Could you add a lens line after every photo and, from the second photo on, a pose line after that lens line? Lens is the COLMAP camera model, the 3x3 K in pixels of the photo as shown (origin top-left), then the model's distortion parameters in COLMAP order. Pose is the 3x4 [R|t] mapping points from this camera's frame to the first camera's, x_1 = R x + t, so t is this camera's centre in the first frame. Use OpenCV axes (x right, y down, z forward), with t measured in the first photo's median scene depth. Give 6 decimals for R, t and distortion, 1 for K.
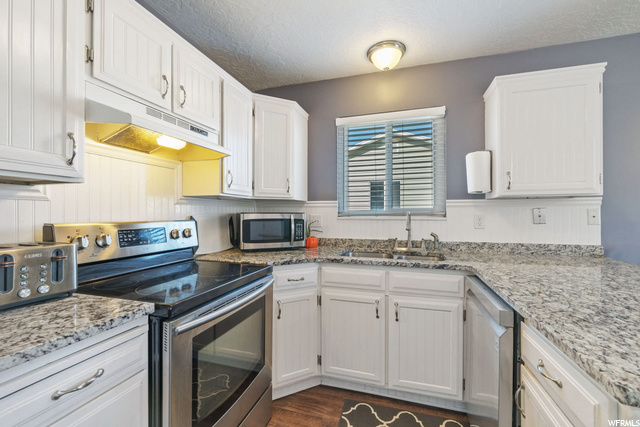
lens RADIAL K [[275.9, 0, 320.5], [0, 275.9, 214.3], [0, 0, 1]] dist [0.003813, 0.000235]
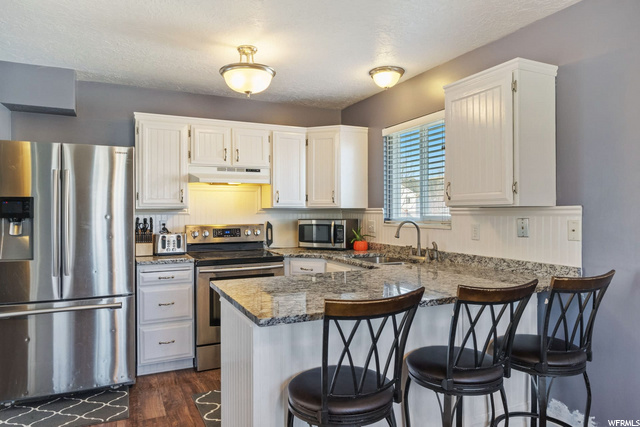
lens RADIAL K [[423.3, 0, 318.5], [0, 423.3, 212.6], [0, 0, 1]] dist [-0.000474, -0.000051]
pose [[0.671718, 0.000766, -0.740806, 1.300275], [0.001140, 0.999997, 0.002068, -0.041895], [0.740806, -0.002234, 0.671716, -0.314959]]
